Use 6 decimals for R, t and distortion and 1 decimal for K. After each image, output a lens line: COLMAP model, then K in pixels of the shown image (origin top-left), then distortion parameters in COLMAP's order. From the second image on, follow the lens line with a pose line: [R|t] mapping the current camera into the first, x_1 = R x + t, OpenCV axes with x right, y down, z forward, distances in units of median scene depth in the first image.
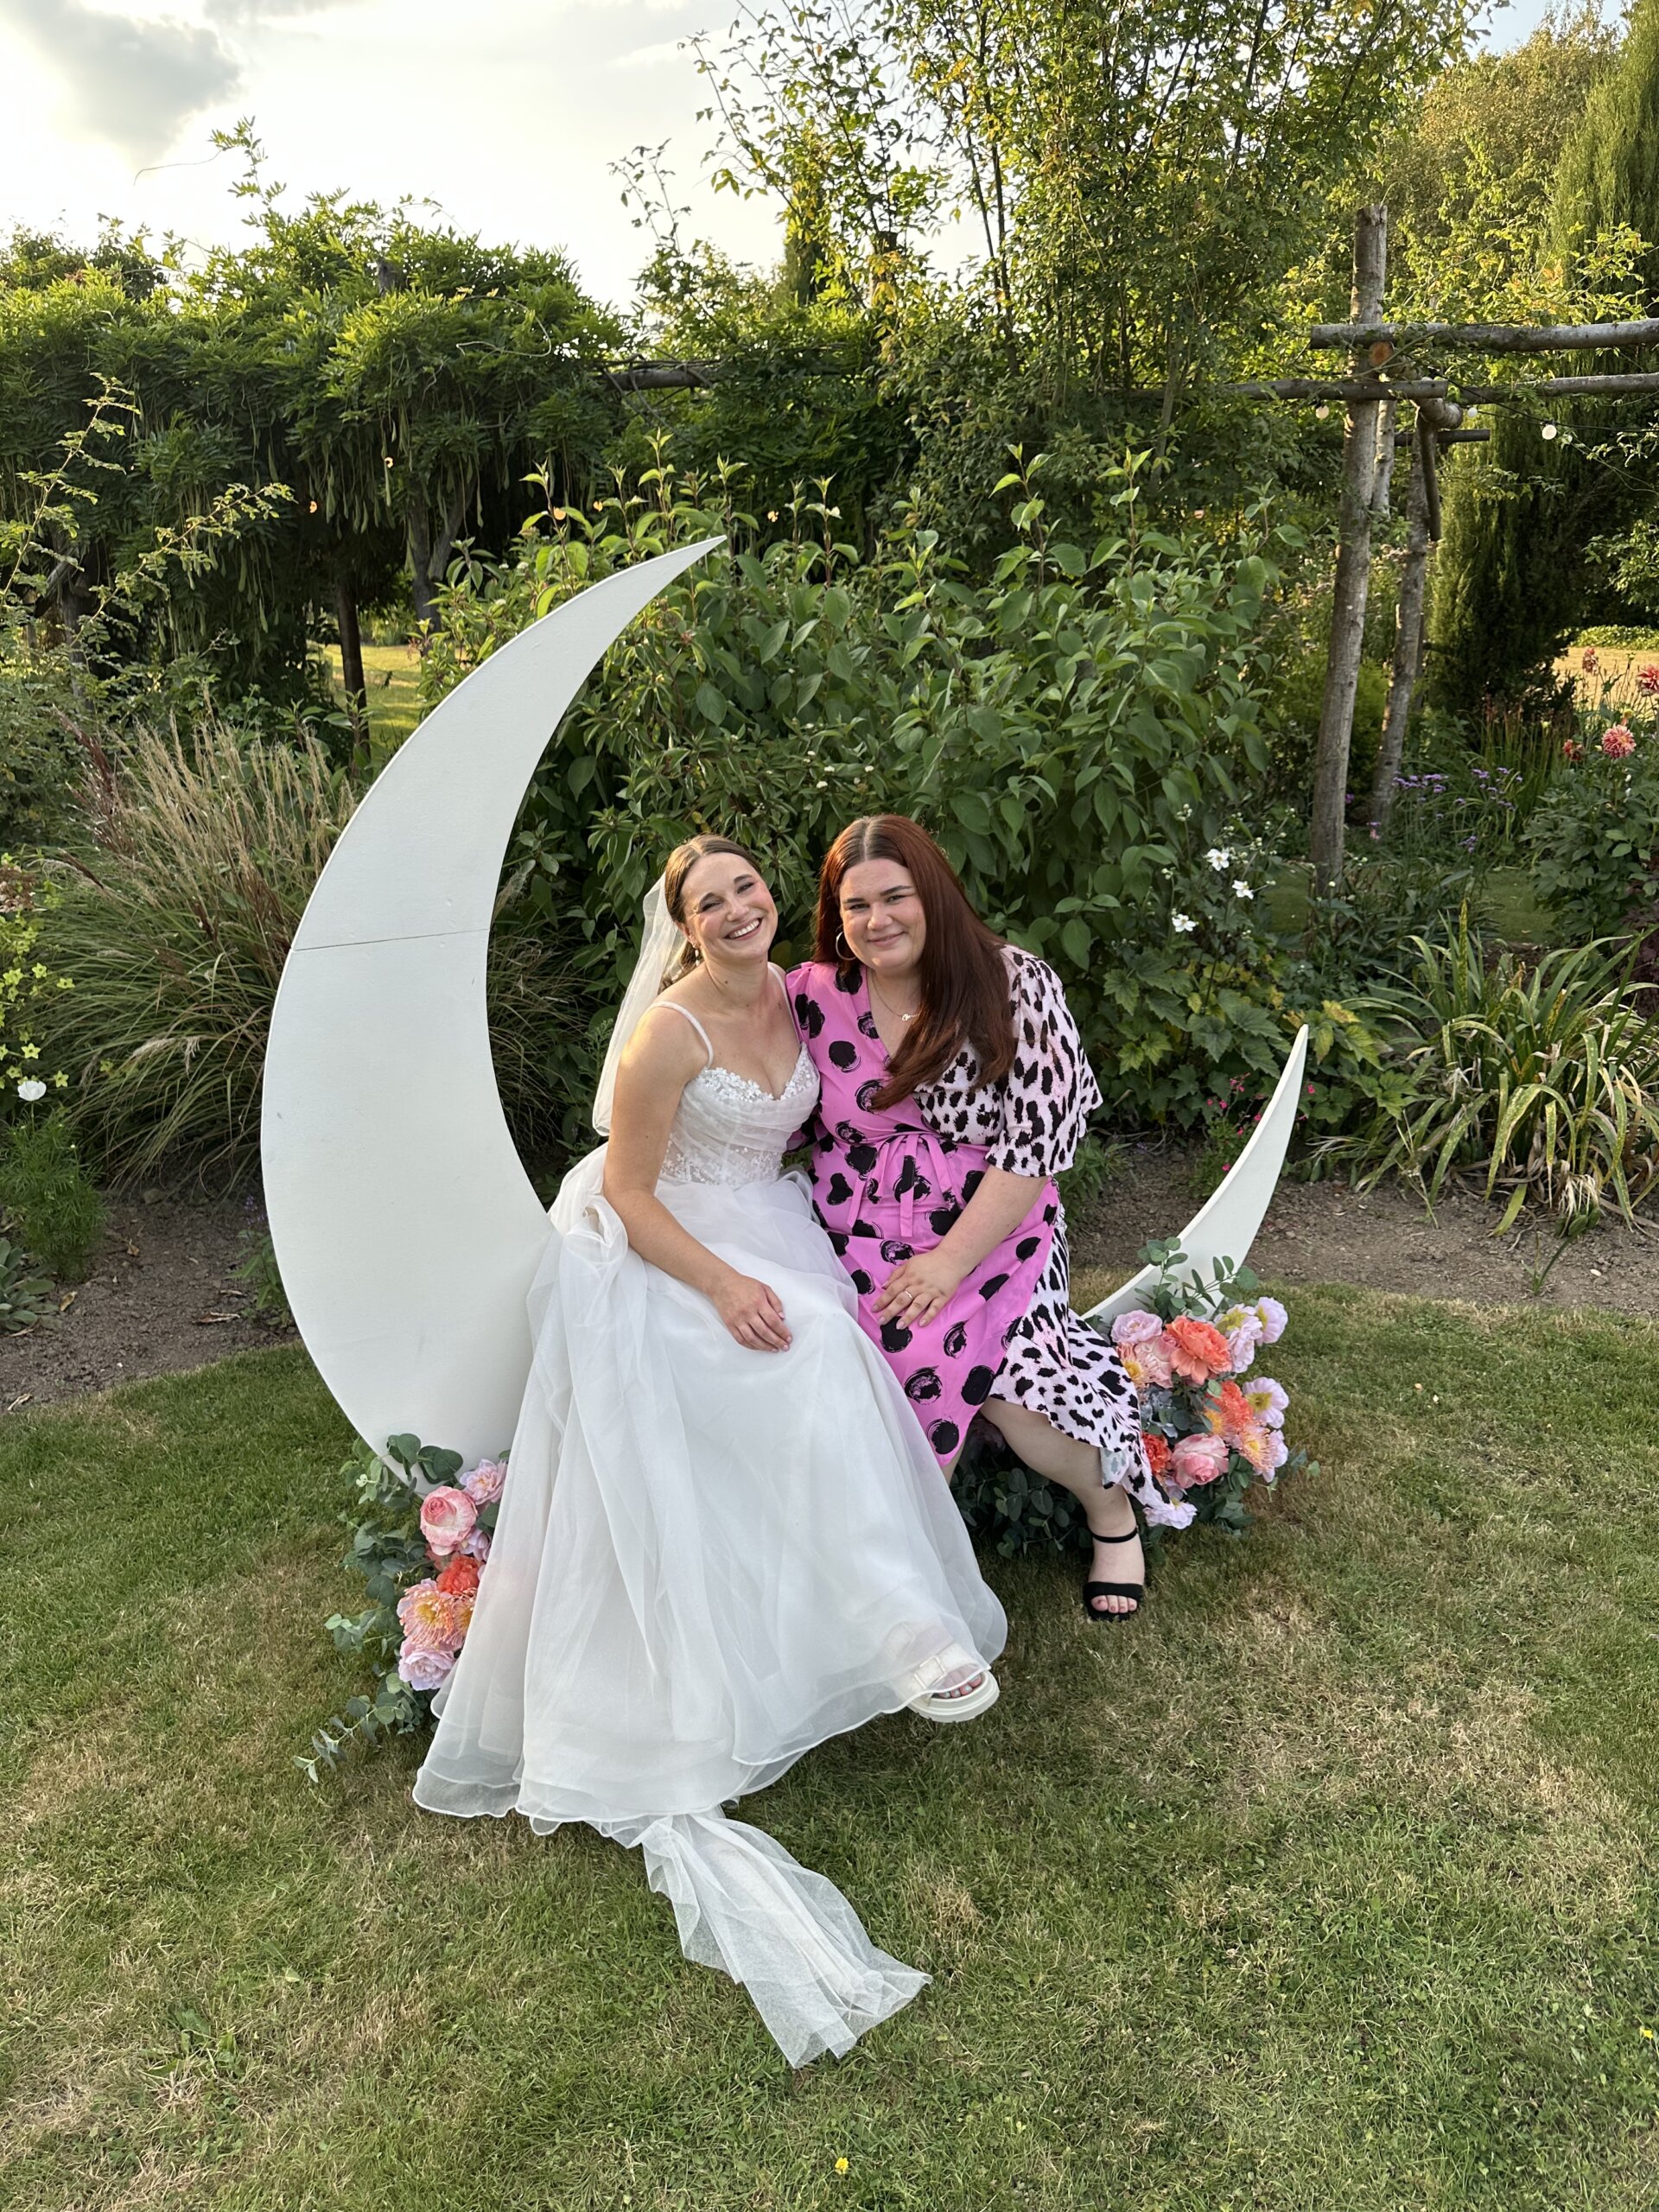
lens RADIAL K [[1546.1, 0, 816.4], [0, 1546.1, 1106.4], [0, 0, 1]] dist [-0.003328, -0.001413]
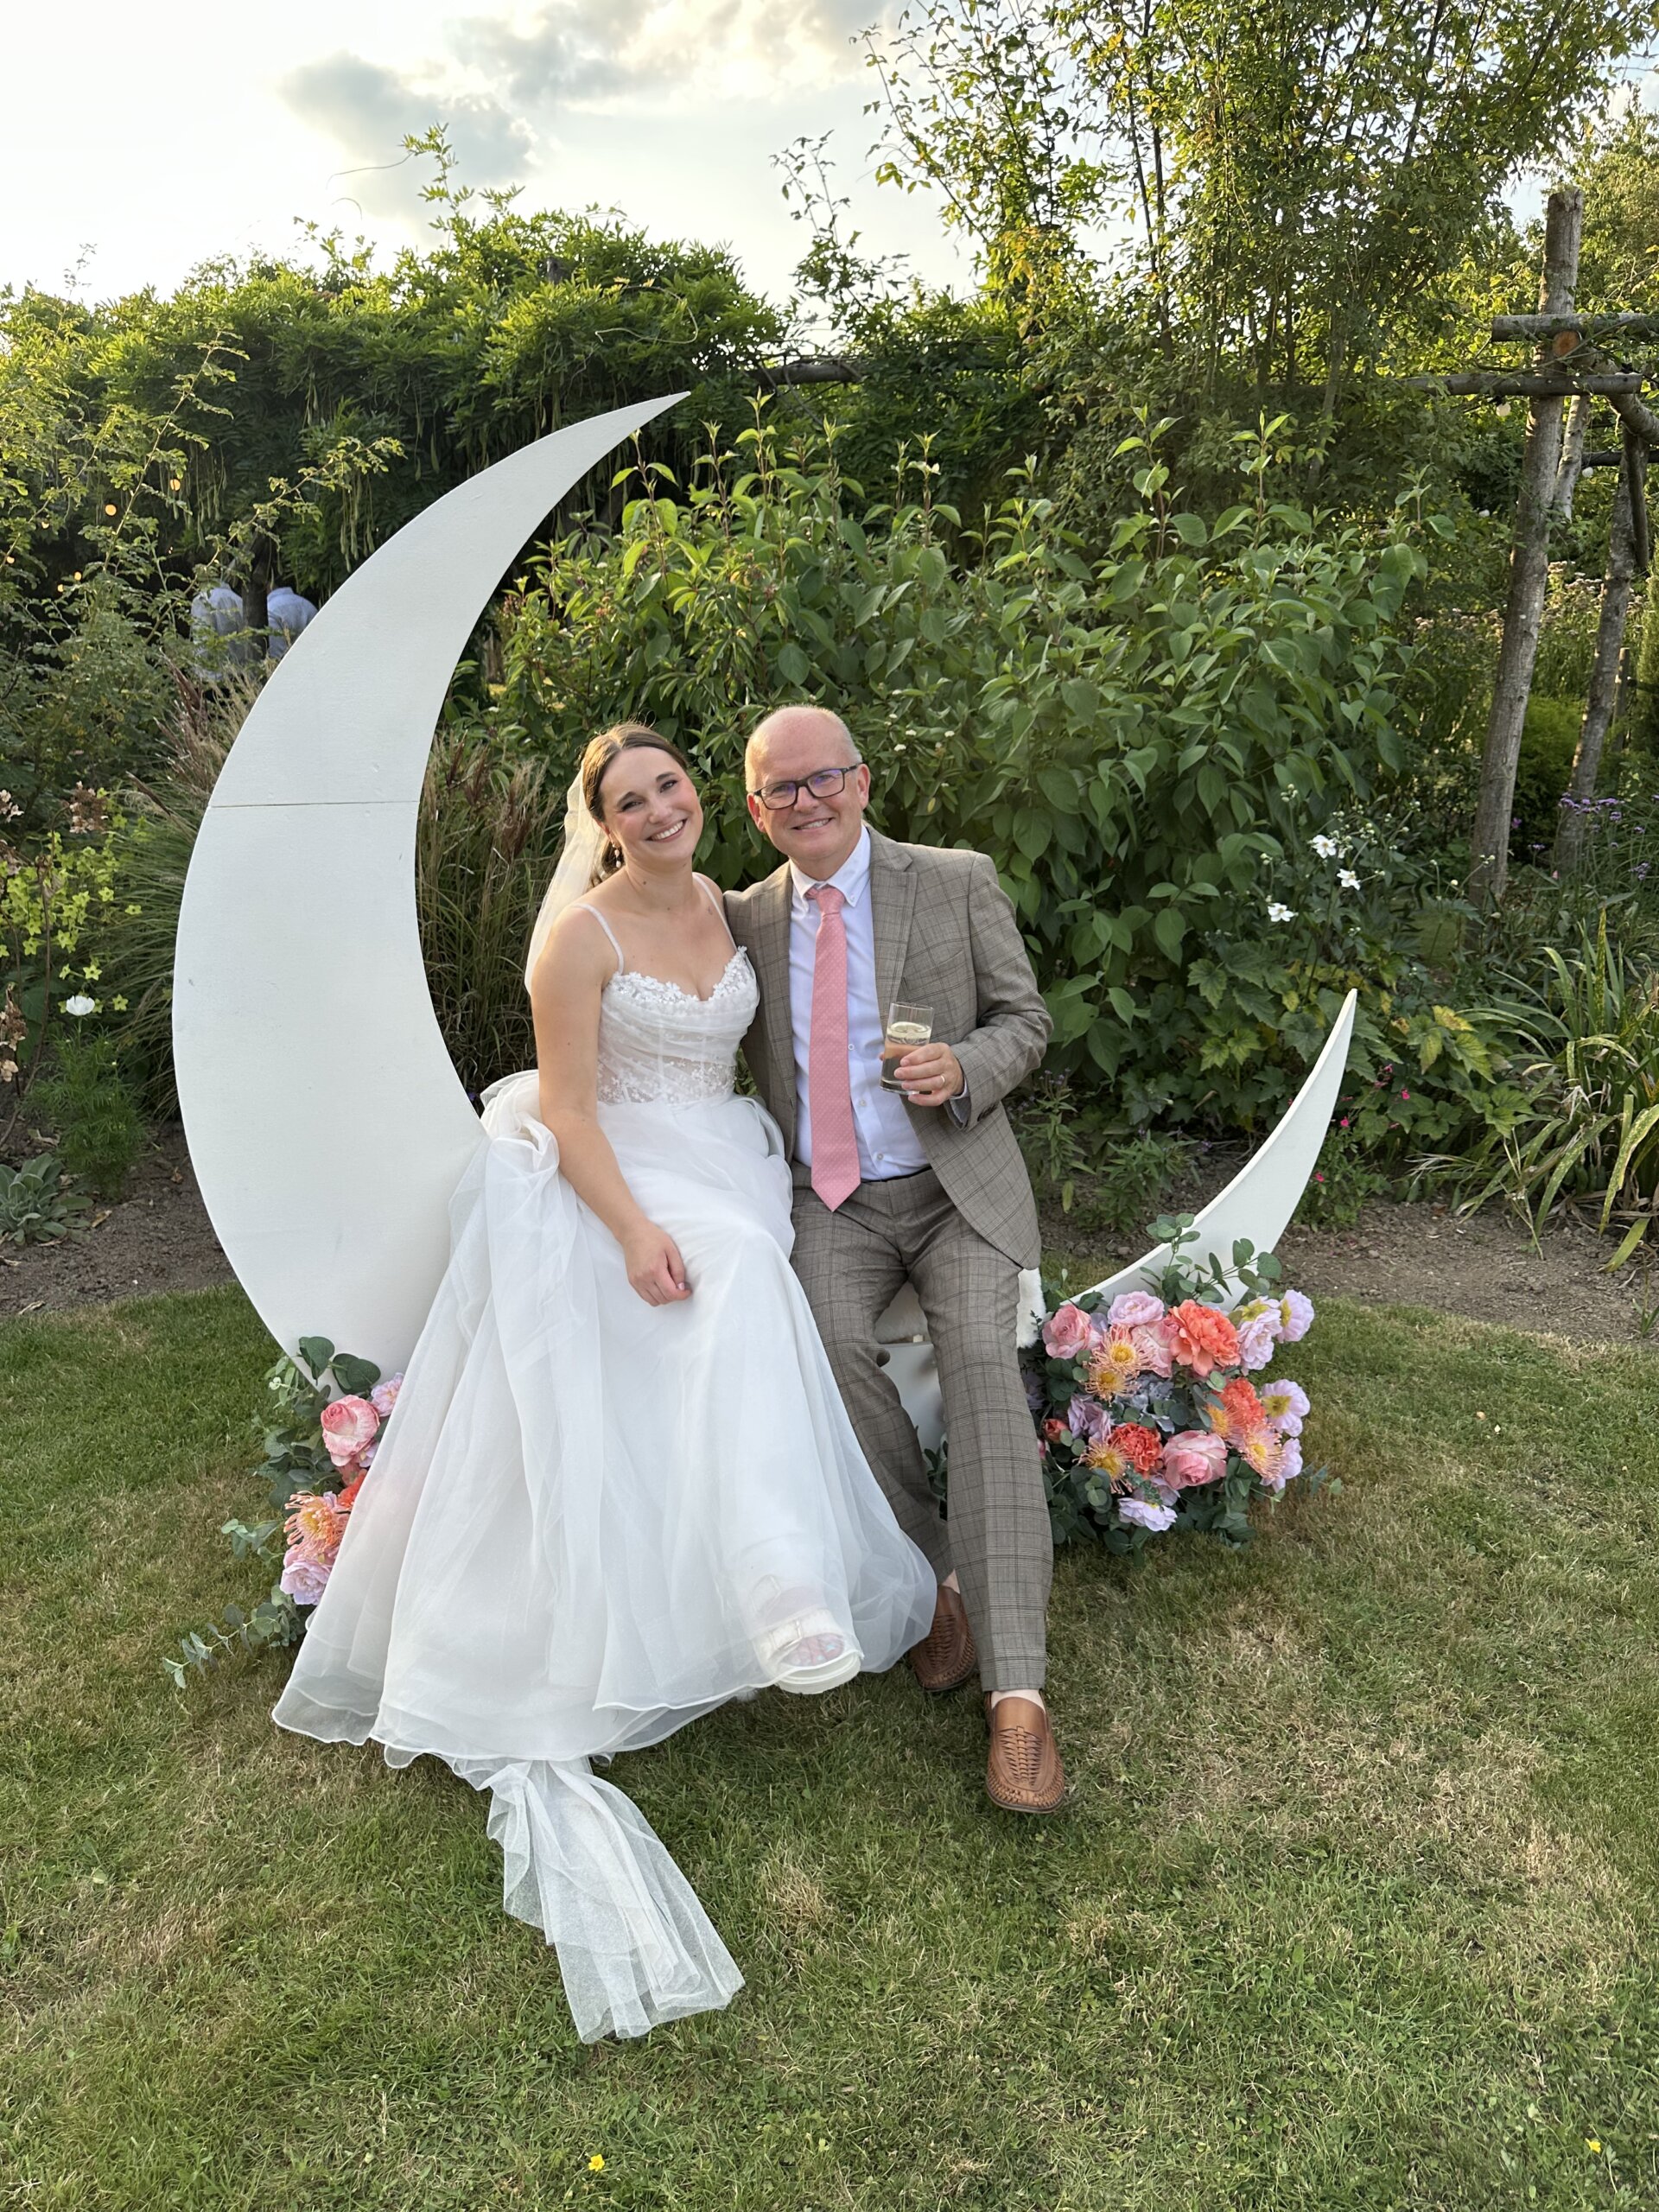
lens RADIAL K [[1546.1, 0, 816.4], [0, 1546.1, 1106.4], [0, 0, 1]] dist [-0.003328, -0.001413]
pose [[0.990420, 0.065787, -0.121409, 0.096045], [-0.069612, 0.997194, -0.027536, 0.049520], [0.119257, 0.035723, 0.992221, 0.056074]]
